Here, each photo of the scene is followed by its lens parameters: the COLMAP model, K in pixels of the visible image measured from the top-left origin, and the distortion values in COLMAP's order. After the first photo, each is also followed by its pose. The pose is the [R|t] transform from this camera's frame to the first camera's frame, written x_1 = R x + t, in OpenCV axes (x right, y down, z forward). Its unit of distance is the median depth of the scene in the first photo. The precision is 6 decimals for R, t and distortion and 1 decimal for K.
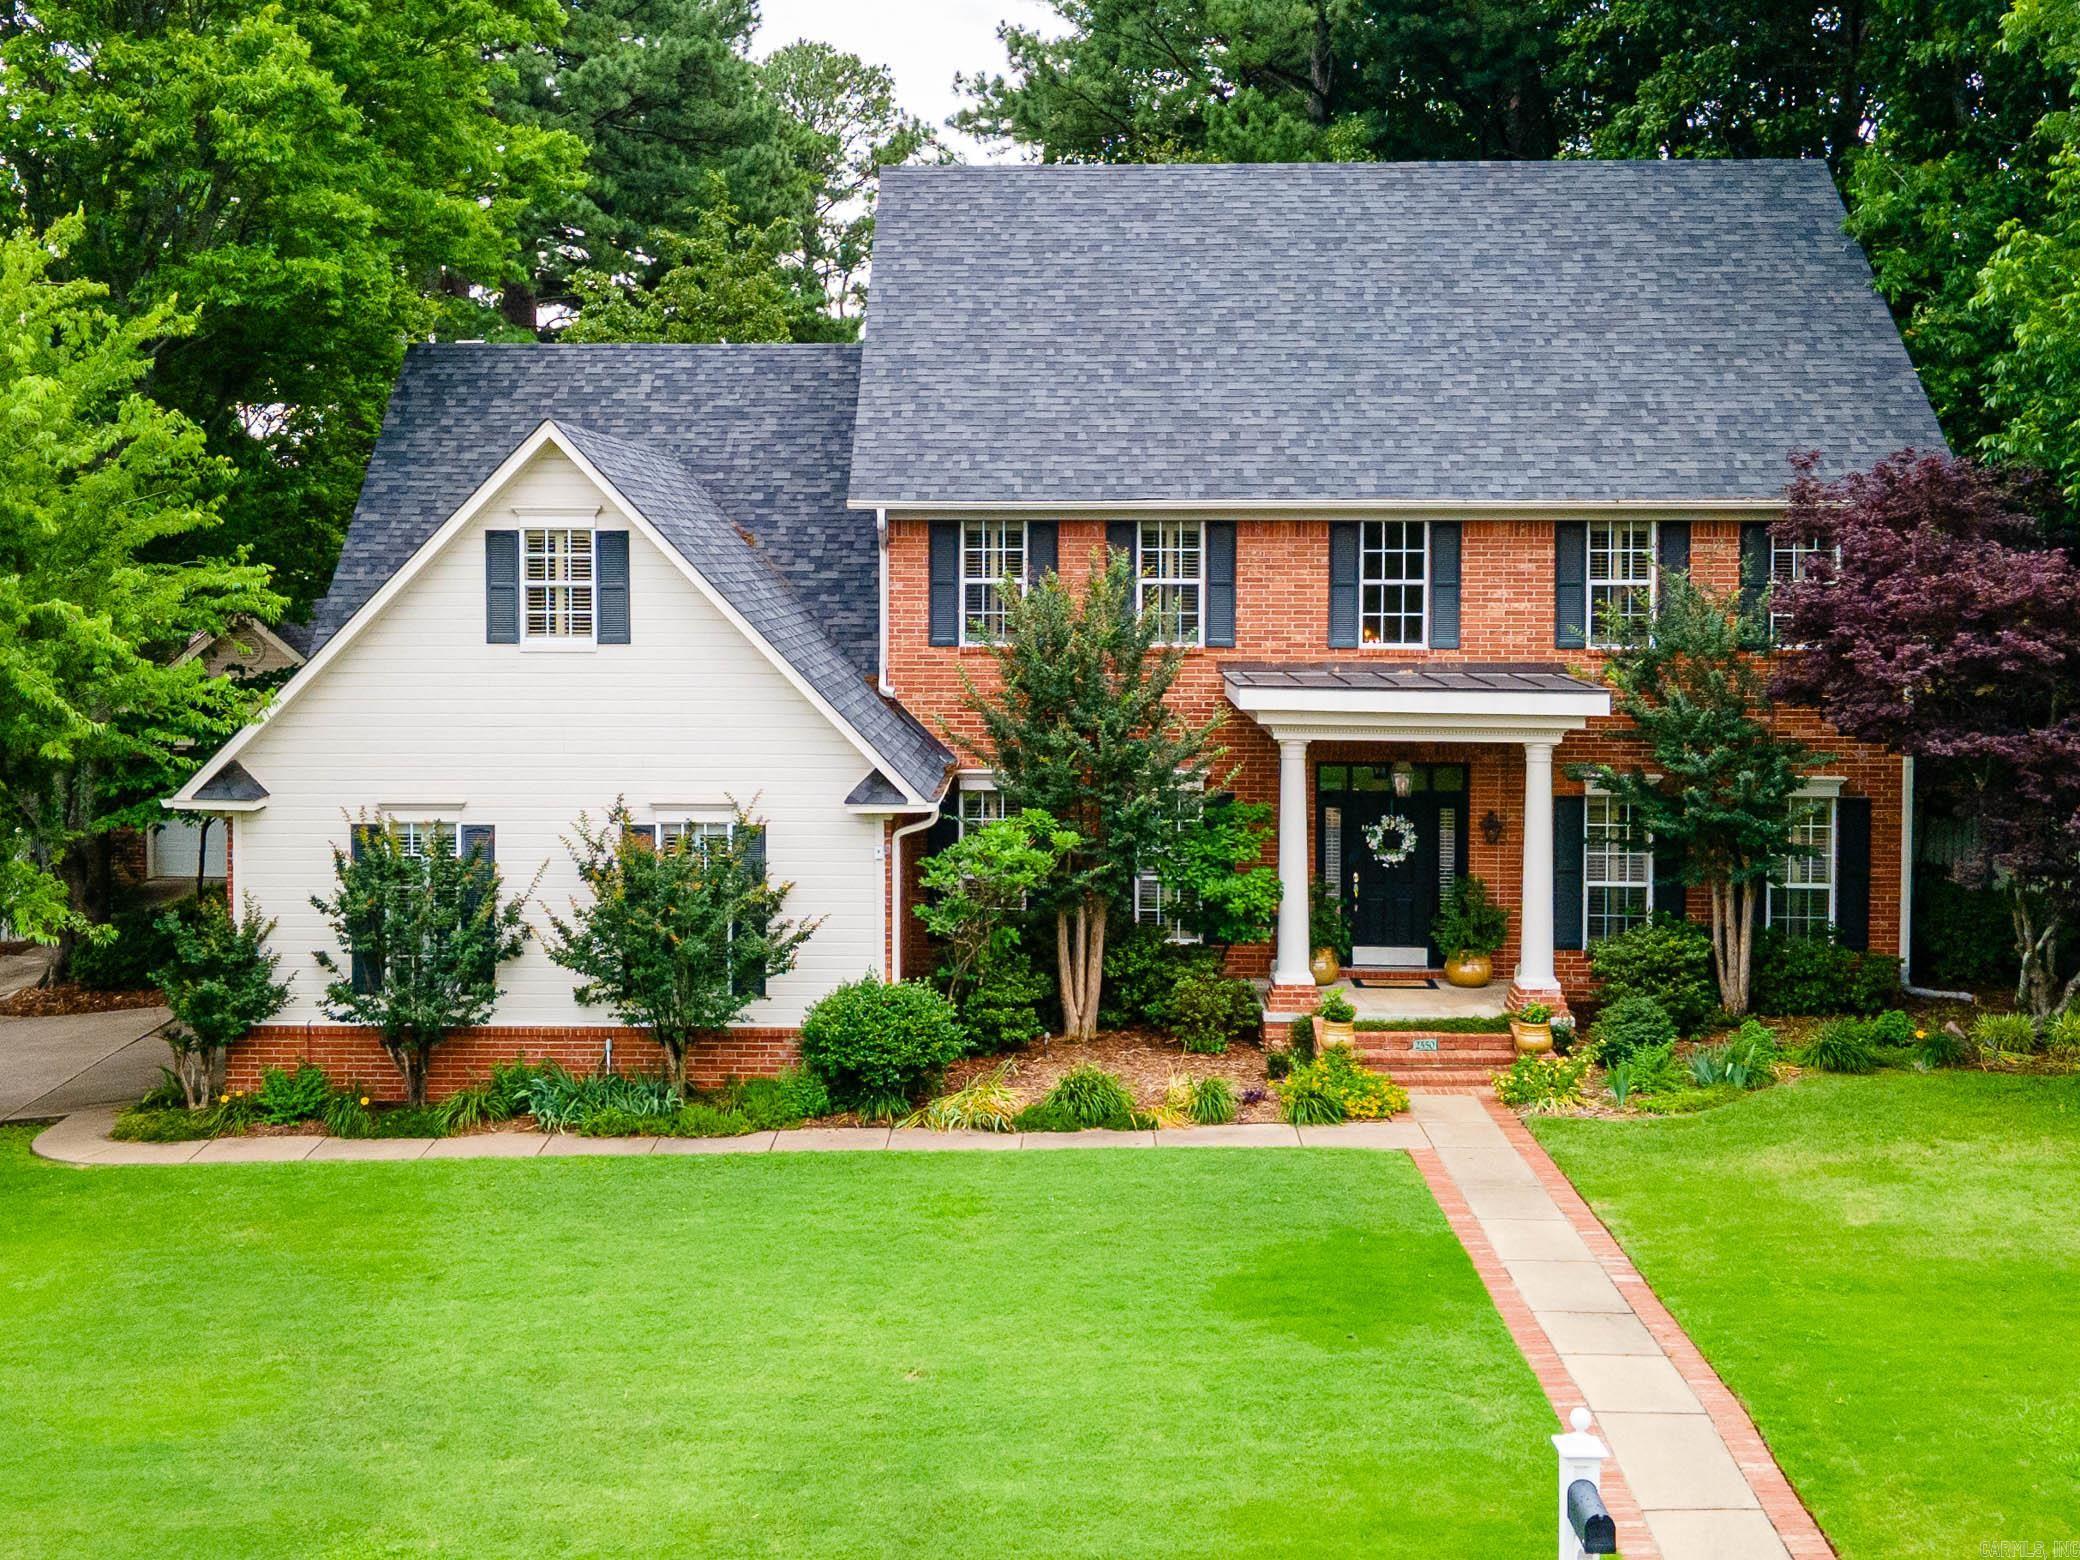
lens RADIAL K [[2522.0, 0, 950.1], [0, 2522.0, 608.4], [0, 0, 1]] dist [0.026800, -0.011198]
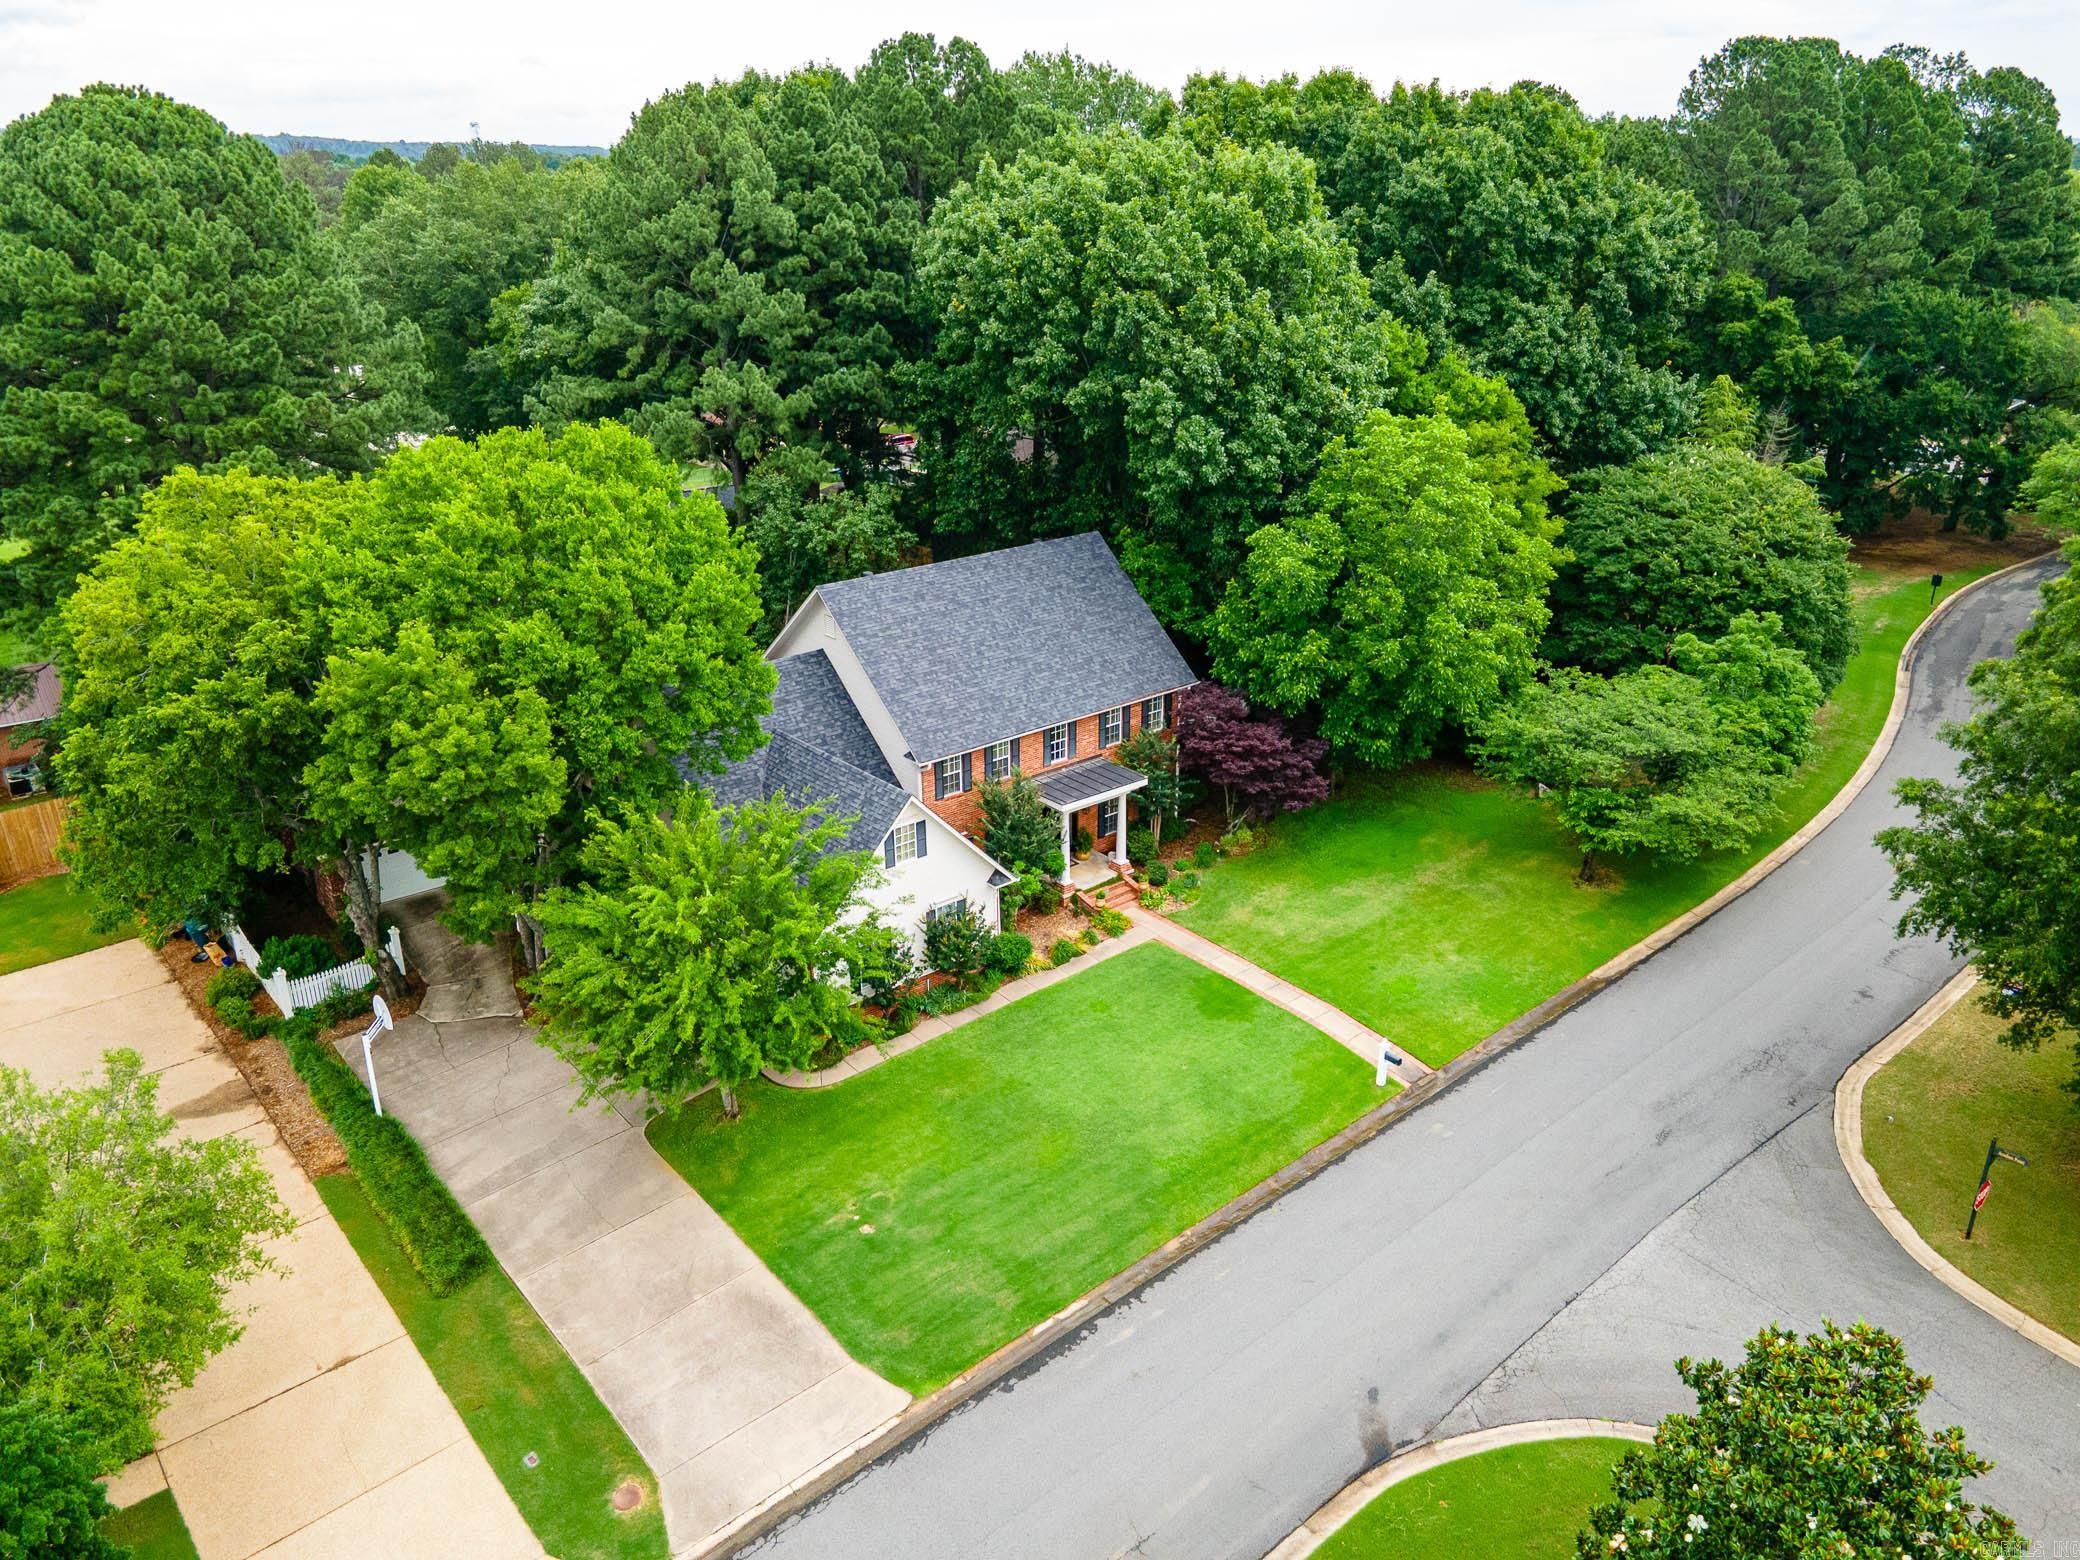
lens RADIAL K [[1514.2, 0, 1033.9], [0, 1514.2, 785.6], [0, 0, 1]] dist [0.006908, 0.000983]
pose [[0.738148, -0.258136, 0.623300, -1.064568], [0.020637, 0.932109, 0.361589, -0.664925], [-0.674323, -0.254044, 0.693362, -0.258042]]
